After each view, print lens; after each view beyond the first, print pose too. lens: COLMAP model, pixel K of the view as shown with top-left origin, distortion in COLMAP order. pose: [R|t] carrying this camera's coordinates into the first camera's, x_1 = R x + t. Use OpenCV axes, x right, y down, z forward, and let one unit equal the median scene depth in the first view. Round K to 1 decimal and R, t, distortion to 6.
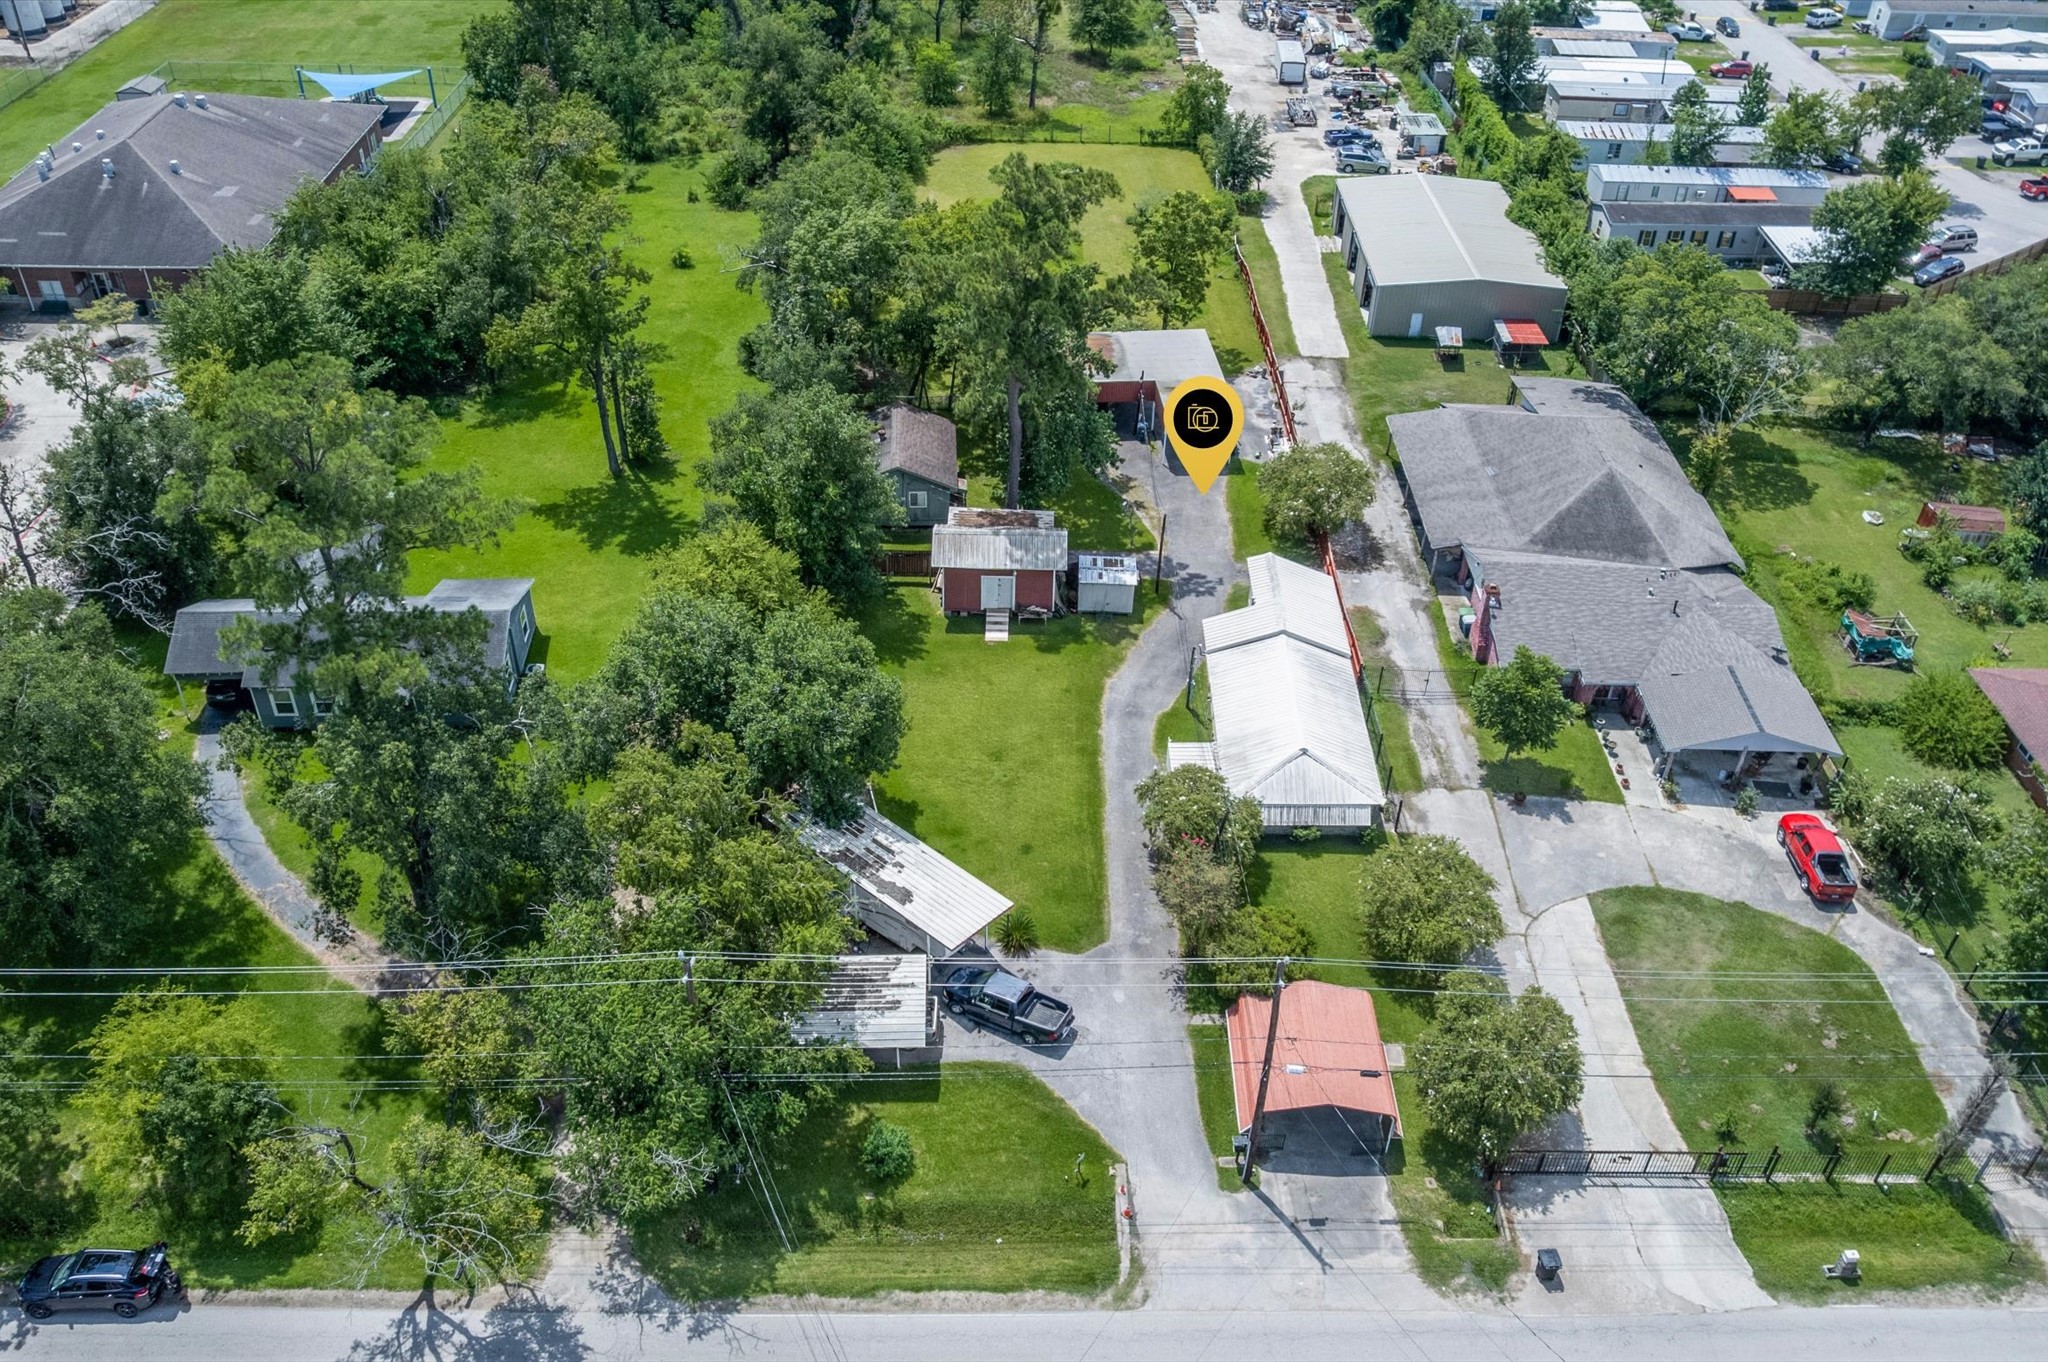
lens RADIAL K [[1677.9, 0, 1035.5], [0, 1677.9, 674.8], [0, 0, 1]] dist [-0.058489, 0.024986]
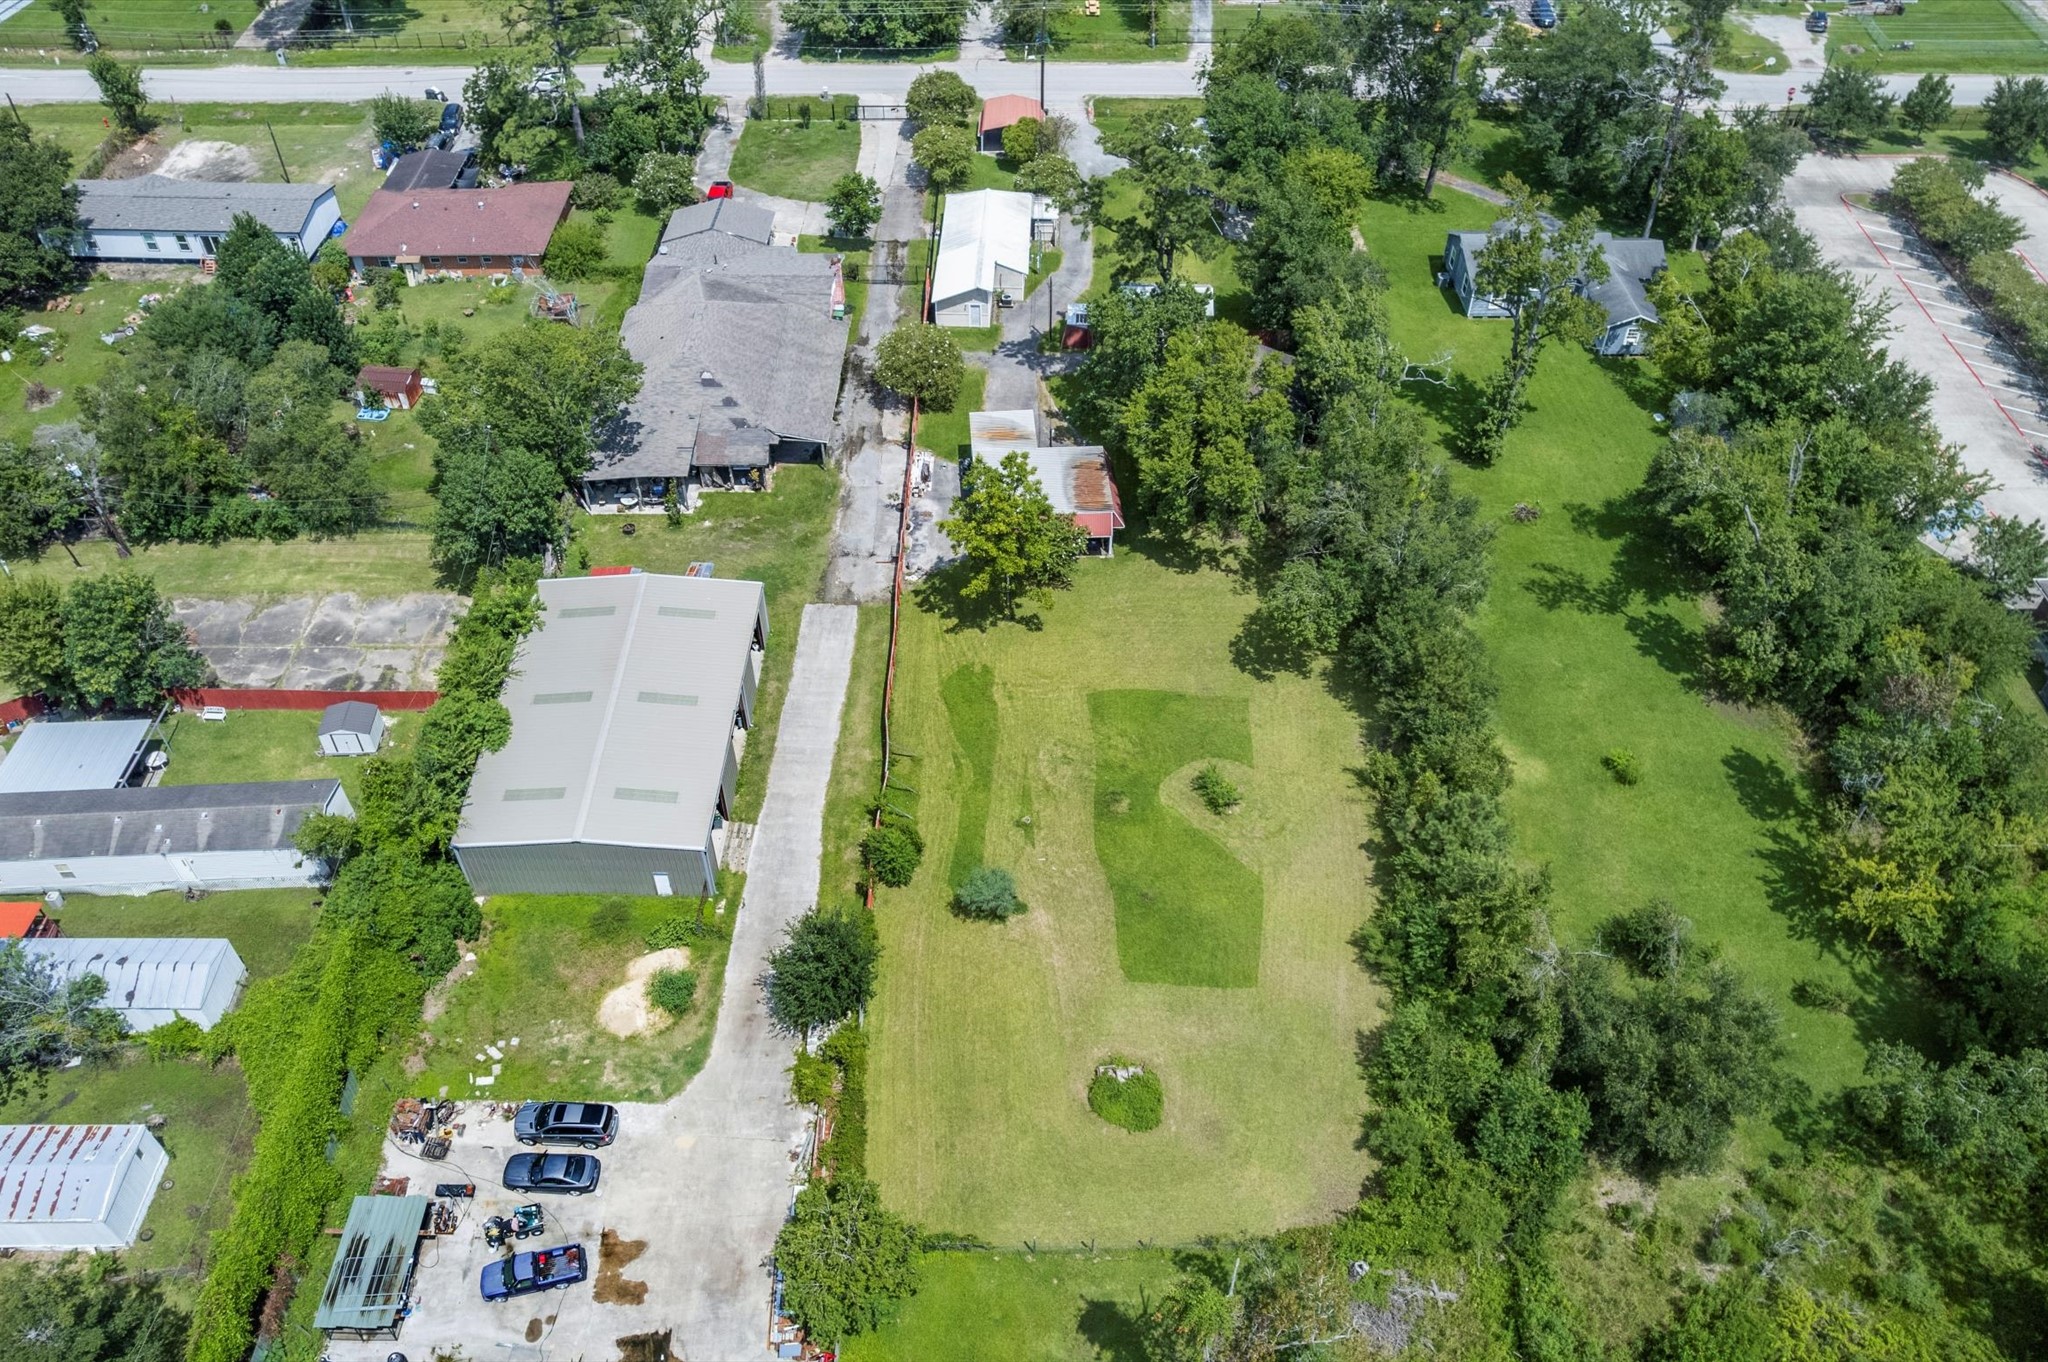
lens RADIAL K [[1554.8, 0, 1025.9], [0, 1554.8, 702.6], [0, 0, 1]] dist [-0.062733, 0.042704]
pose [[-0.999309, -0.036313, -0.007927, 0.091223], [-0.012533, 0.128422, 0.991640, -1.290516], [-0.034991, 0.991055, -0.128788, 1.460144]]
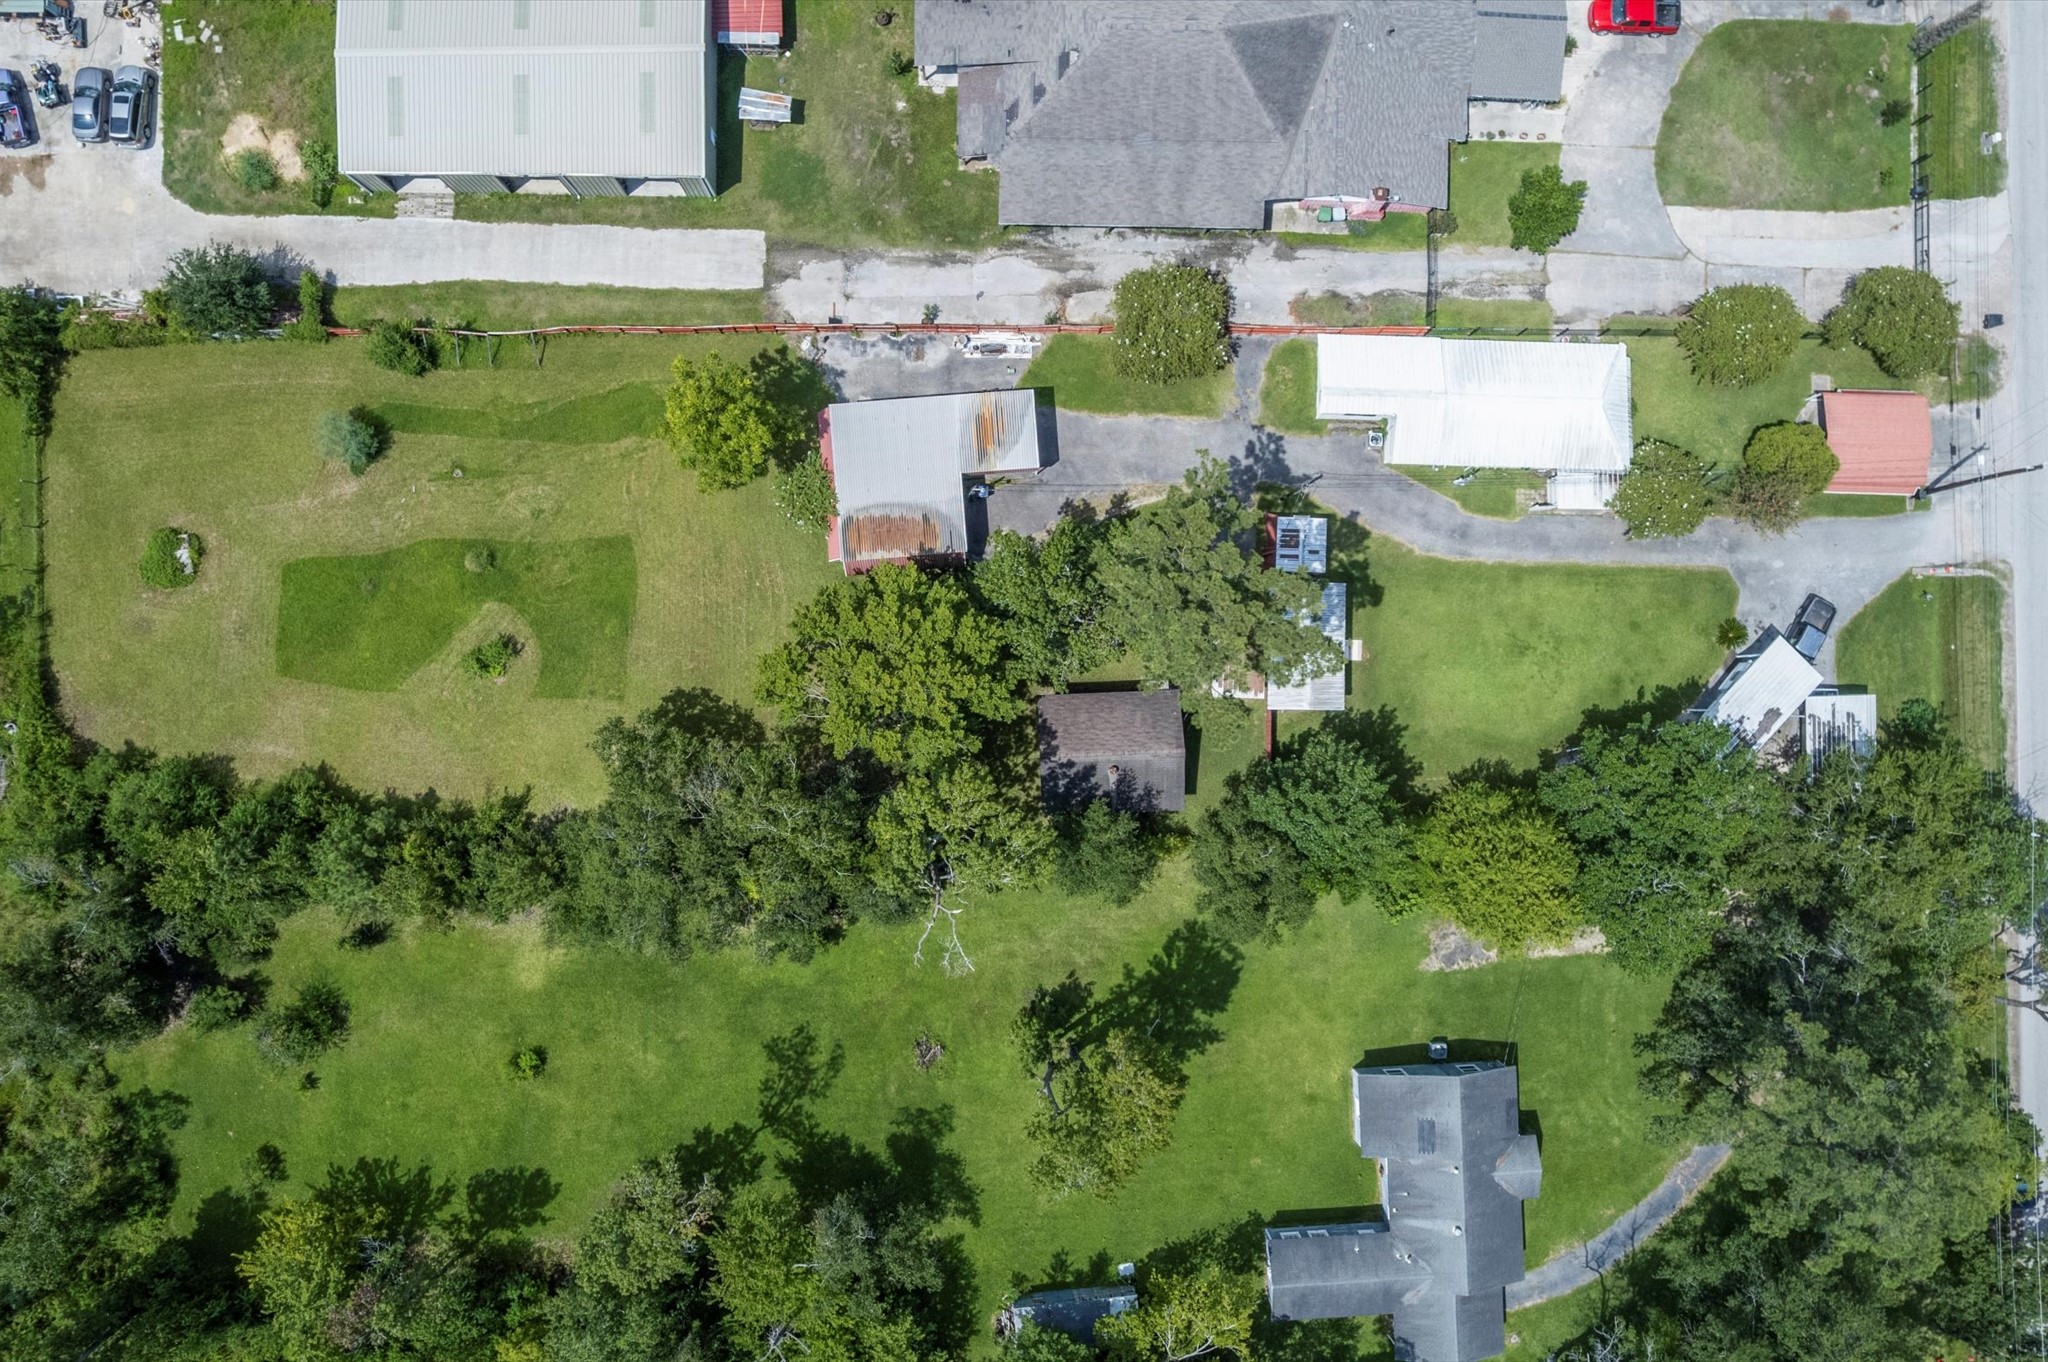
lens RADIAL K [[1554.8, 0, 1019.0], [0, 1554.8, 674.1], [0, 0, 1]] dist [-0.062733, 0.042704]
pose [[0.014453, -0.999733, -0.018015, -0.022673], [0.592358, -0.005954, 0.805653, -0.931600], [-0.805545, -0.022315, 0.592114, 0.548699]]
